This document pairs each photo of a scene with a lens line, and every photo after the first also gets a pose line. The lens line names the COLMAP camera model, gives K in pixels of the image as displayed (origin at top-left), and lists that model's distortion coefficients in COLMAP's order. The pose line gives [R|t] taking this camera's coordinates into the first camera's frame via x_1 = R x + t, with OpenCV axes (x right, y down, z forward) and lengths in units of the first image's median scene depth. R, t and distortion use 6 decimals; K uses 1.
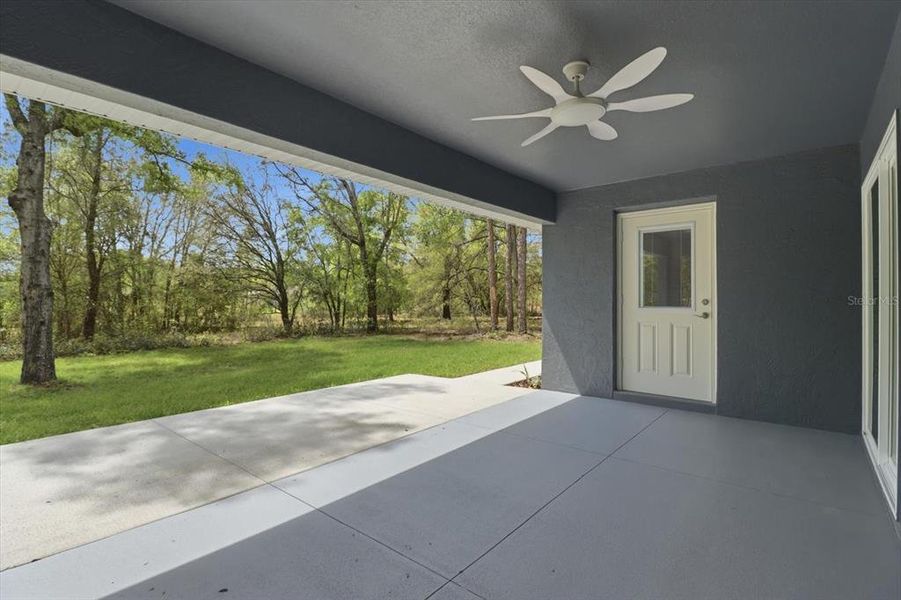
lens RADIAL K [[425.9, 0, 451.1], [0, 425.9, 298.7], [0, 0, 1]] dist [-0.003547, -0.001670]
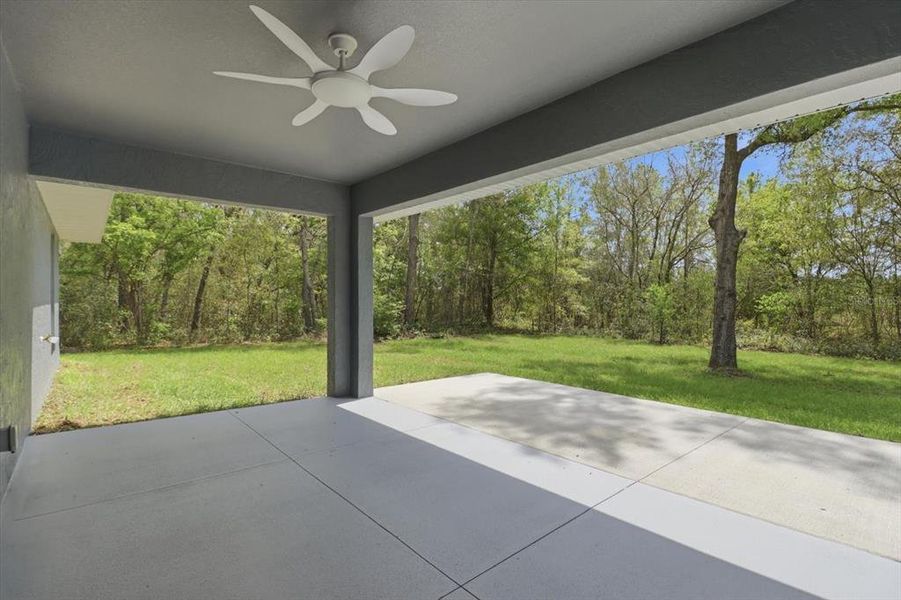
lens RADIAL K [[425.9, 0, 451.1], [0, 425.9, 298.7], [0, 0, 1]] dist [-0.003547, -0.001670]
pose [[-0.132697, 0.000917, -0.991156, 0.699211], [-0.003793, 0.999992, 0.001433, 0.002623], [0.991149, 0.003949, -0.132692, 0.810497]]
